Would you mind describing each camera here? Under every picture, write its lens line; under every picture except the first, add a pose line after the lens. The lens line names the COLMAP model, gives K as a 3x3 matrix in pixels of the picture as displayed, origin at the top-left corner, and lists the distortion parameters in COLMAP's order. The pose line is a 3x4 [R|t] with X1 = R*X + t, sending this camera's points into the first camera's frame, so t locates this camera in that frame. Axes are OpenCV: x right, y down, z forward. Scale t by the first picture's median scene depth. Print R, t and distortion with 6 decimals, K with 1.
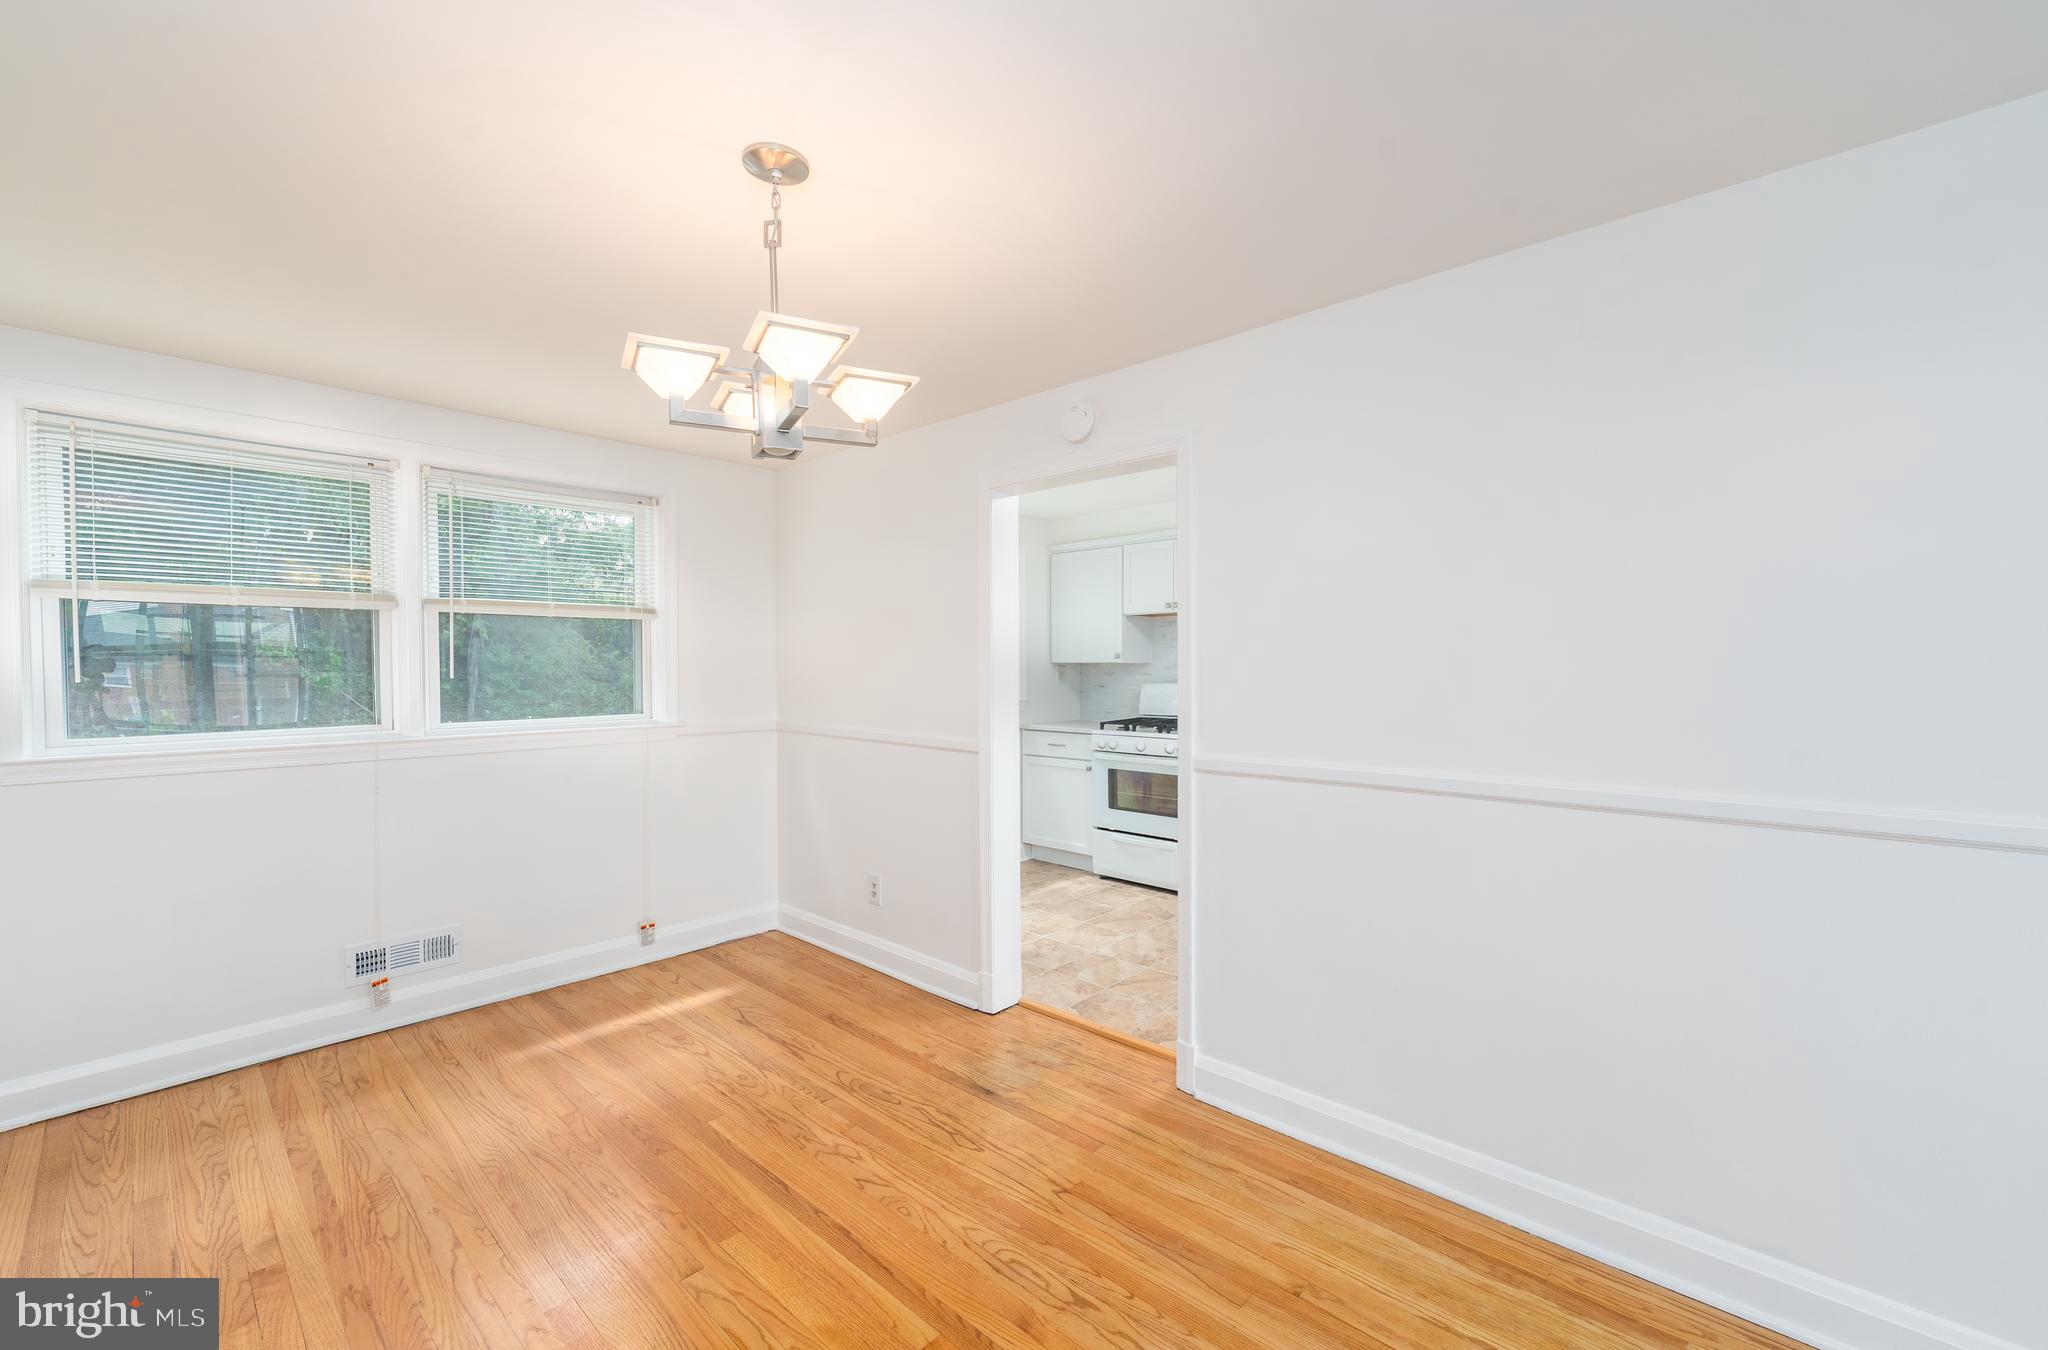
lens RADIAL K [[819.9, 0, 1024.0], [0, 819.9, 675.0], [0, 0, 1]] dist [-0.033261, 0.000113]
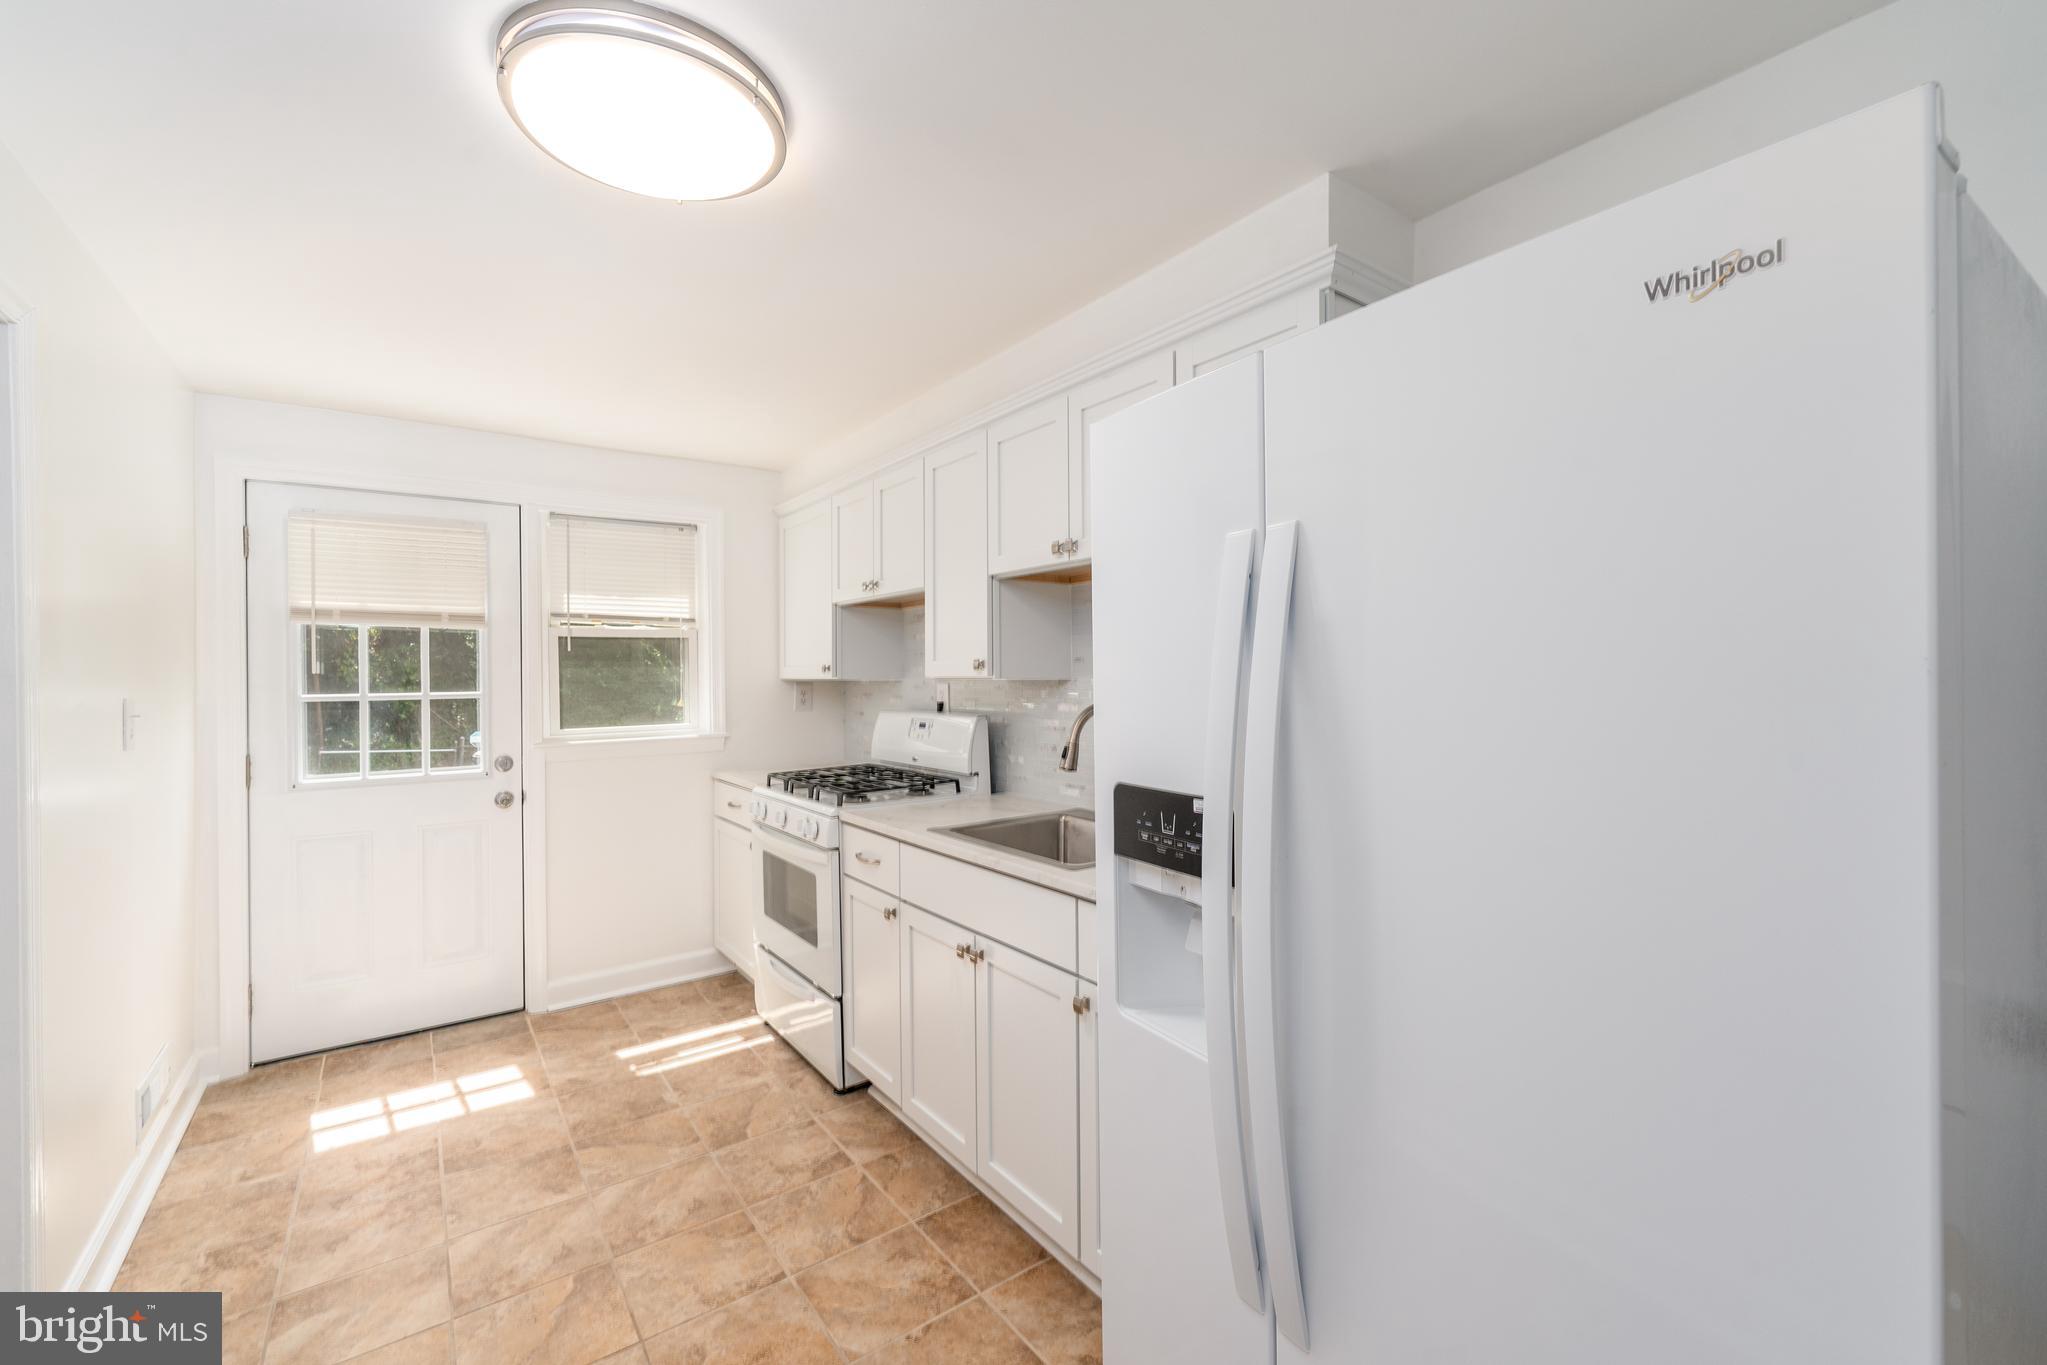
lens RADIAL K [[834.6, 0, 1022.4], [0, 834.6, 691.2], [0, 0, 1]] dist [0.001532, -0.000168]
pose [[0.984657, 0.007178, -0.174353, 0.448610], [-0.005623, 0.999940, 0.009411, -0.015748], [0.174410, -0.008286, 0.984638, 0.455617]]
